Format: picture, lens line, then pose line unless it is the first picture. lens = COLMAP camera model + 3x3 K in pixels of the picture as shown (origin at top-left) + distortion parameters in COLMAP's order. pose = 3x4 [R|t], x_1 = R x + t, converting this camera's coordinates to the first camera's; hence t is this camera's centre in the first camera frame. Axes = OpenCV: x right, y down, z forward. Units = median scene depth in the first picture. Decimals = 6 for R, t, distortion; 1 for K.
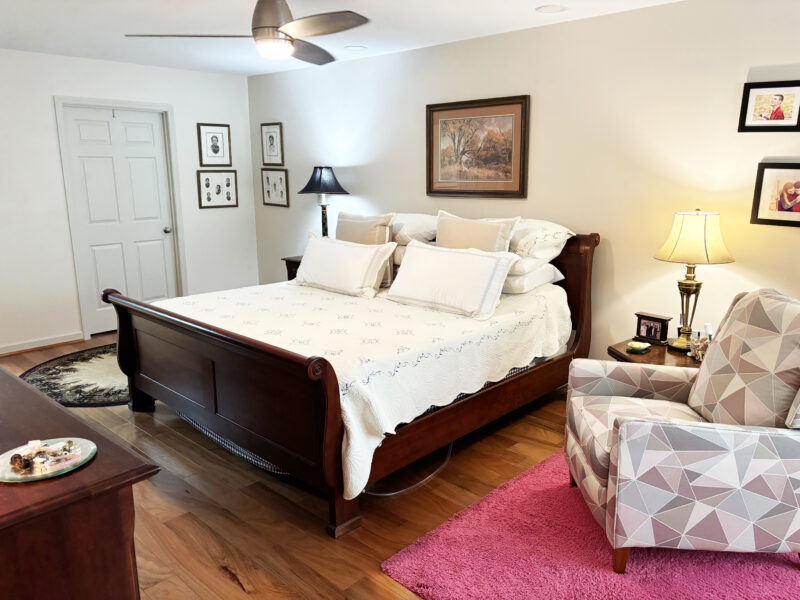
lens RADIAL K [[604.4, 0, 400.1], [0, 604.4, 301.4], [0, 0, 1]] dist [-0.001949, -0.004019]
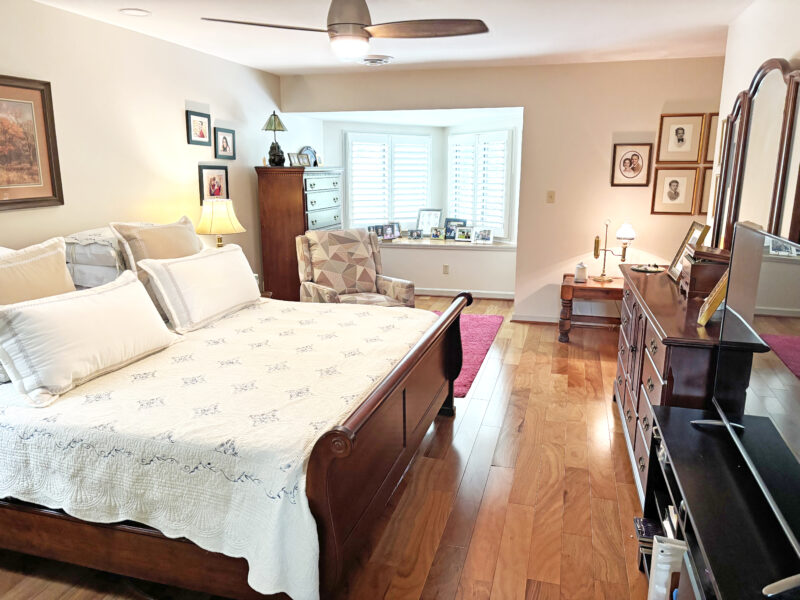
lens RADIAL K [[604.4, 0, 400.1], [0, 604.4, 301.1], [0, 0, 1]] dist [-0.001949, -0.004019]
pose [[-0.440711, -0.192816, 0.876696, -0.768265], [0.190889, 0.934188, 0.301419, -0.206194], [-0.877118, 0.300190, -0.374900, 0.930999]]
